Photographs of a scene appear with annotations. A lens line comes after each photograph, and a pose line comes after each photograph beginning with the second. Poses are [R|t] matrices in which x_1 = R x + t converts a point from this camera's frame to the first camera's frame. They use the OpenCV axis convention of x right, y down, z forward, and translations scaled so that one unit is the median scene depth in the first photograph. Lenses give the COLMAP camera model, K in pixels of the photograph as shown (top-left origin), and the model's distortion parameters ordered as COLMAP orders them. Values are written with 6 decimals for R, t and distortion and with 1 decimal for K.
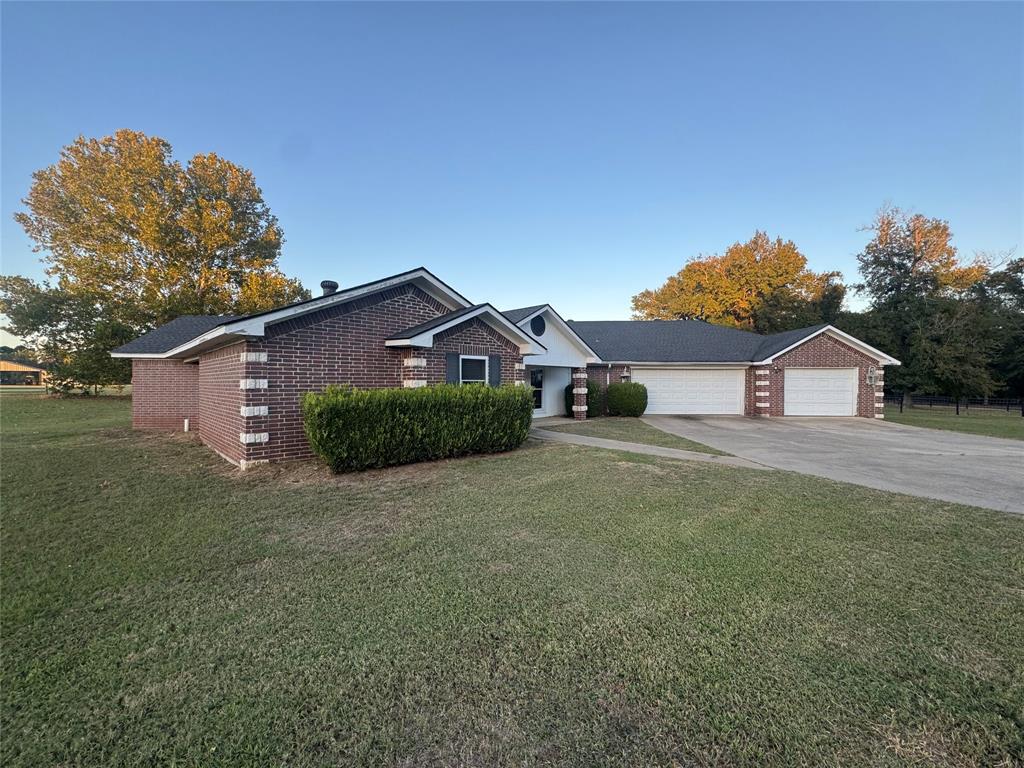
lens RADIAL K [[408.4, 0, 512.0], [0, 408.4, 384.0], [0, 0, 1]] dist [-0.002629, 0.000095]
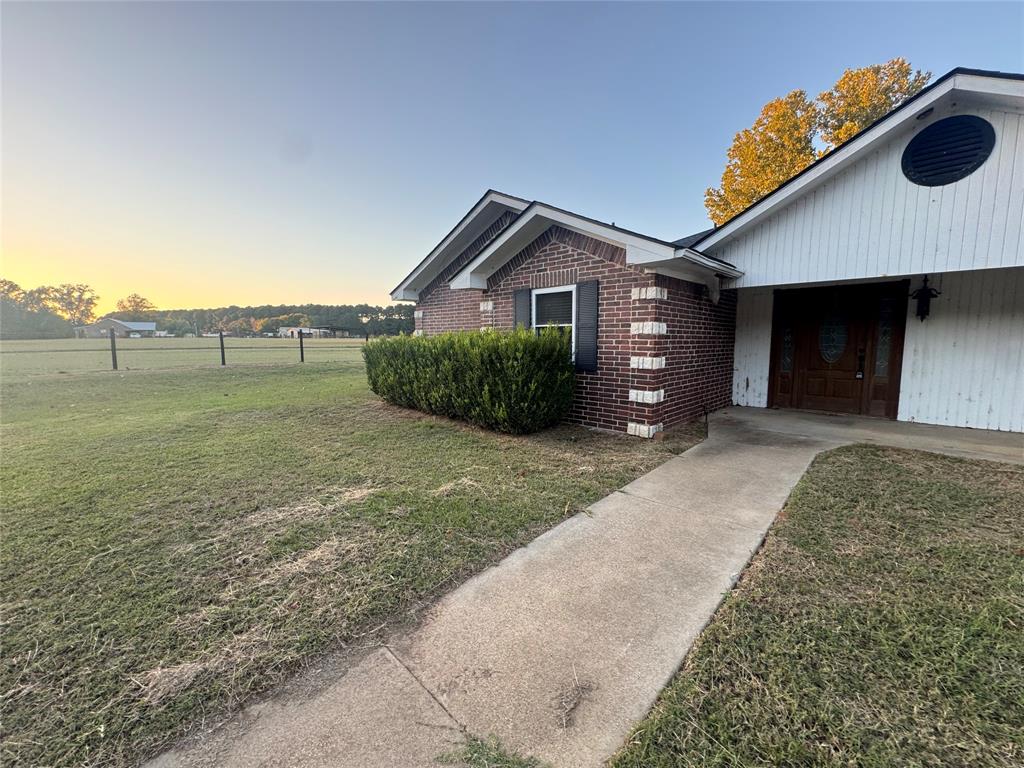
lens RADIAL K [[408.4, 0, 512.0], [0, 408.4, 384.0], [0, 0, 1]] dist [-0.002629, 0.000095]
pose [[0.026563, 0.106260, -0.993983, 0.655409], [-0.003208, 0.994338, 0.106212, 0.018151], [0.999642, 0.000368, 0.026754, 1.035572]]
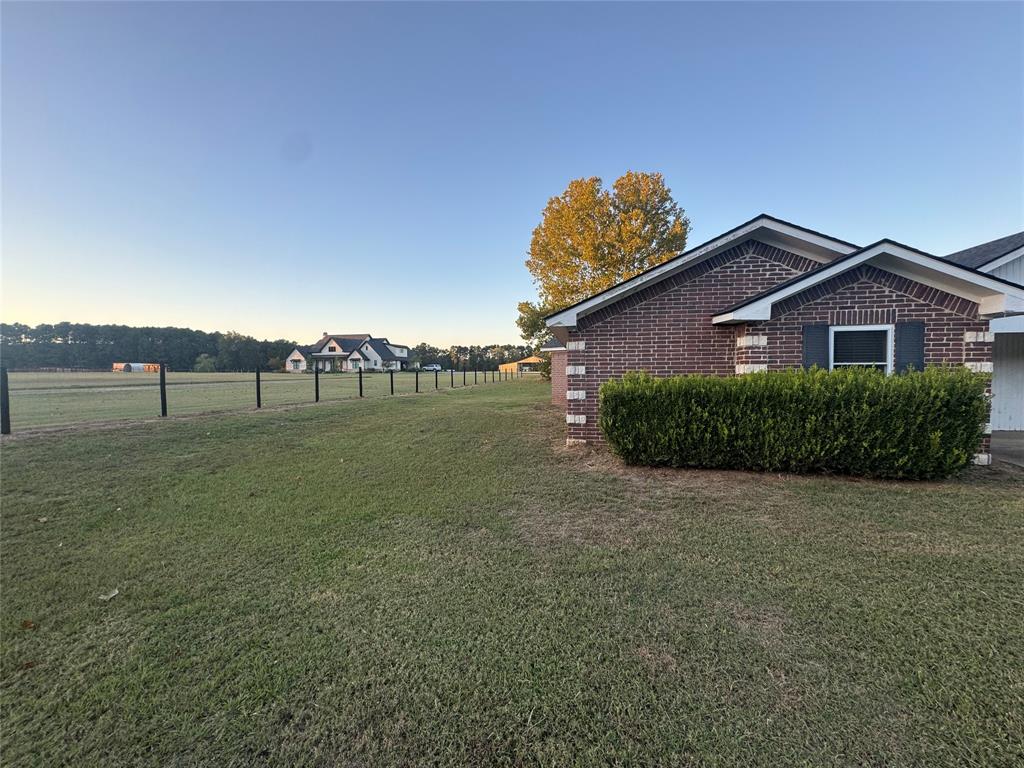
lens RADIAL K [[408.4, 0, 512.0], [0, 408.4, 384.0], [0, 0, 1]] dist [-0.002629, 0.000095]
pose [[0.571517, 0.023019, -0.820267, 0.142747], [0.005352, 0.999481, 0.031778, 0.000734], [0.820572, -0.022552, 0.571097, 0.184572]]
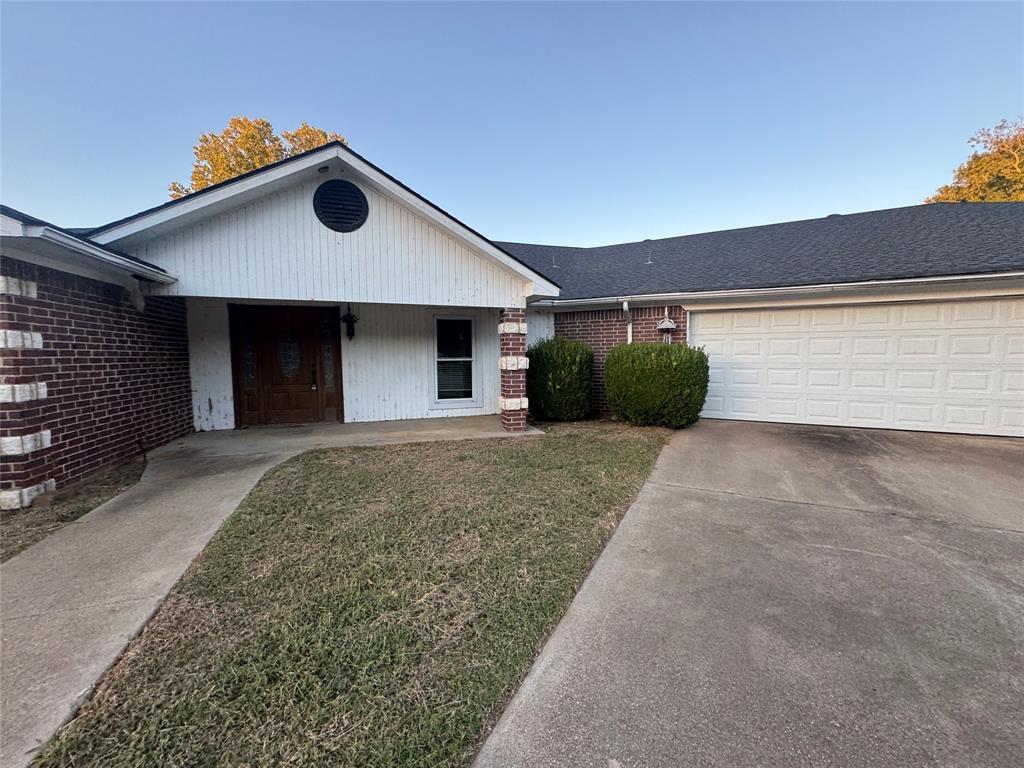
lens RADIAL K [[408.4, 0, 512.0], [0, 408.4, 384.0], [0, 0, 1]] dist [-0.002629, 0.000095]
pose [[0.899318, 0.025201, -0.436568, 0.660241], [0.004554, 0.997744, 0.066977, 0.018155], [0.437271, -0.062222, 0.897175, 1.116486]]
